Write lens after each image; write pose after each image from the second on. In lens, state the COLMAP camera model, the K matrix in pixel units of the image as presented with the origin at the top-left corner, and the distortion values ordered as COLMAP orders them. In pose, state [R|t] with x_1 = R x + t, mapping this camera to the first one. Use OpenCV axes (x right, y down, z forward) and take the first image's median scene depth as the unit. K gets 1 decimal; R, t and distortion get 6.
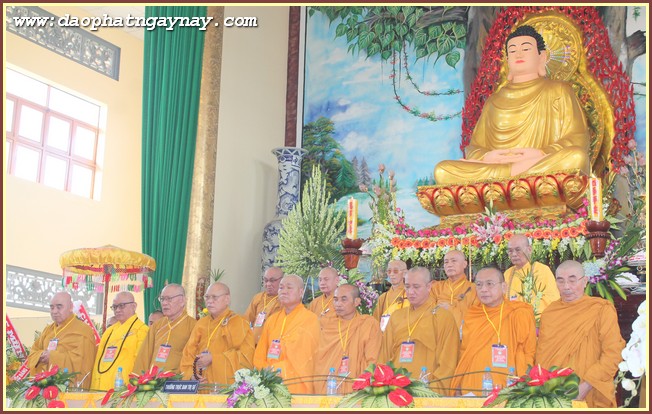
lens RADIAL K [[966.6, 0, 326.0], [0, 966.6, 207.0], [0, 0, 1]] dist [-0.102809, 0.017485]
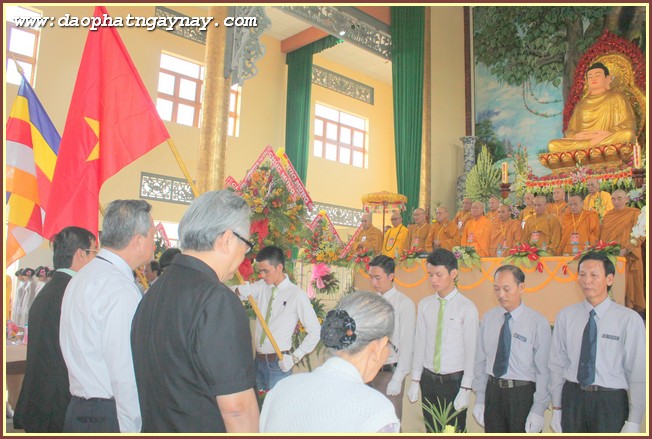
lens RADIAL K [[535.8, 0, 326.0], [0, 535.8, 219.5], [0, 0, 1]] dist [-0.172798, 0.147348]
pose [[0.955989, -0.027365, -0.292124, -0.009383], [0.054963, 0.994718, 0.086686, -0.004817], [0.288209, -0.098927, 0.952444, -0.107223]]
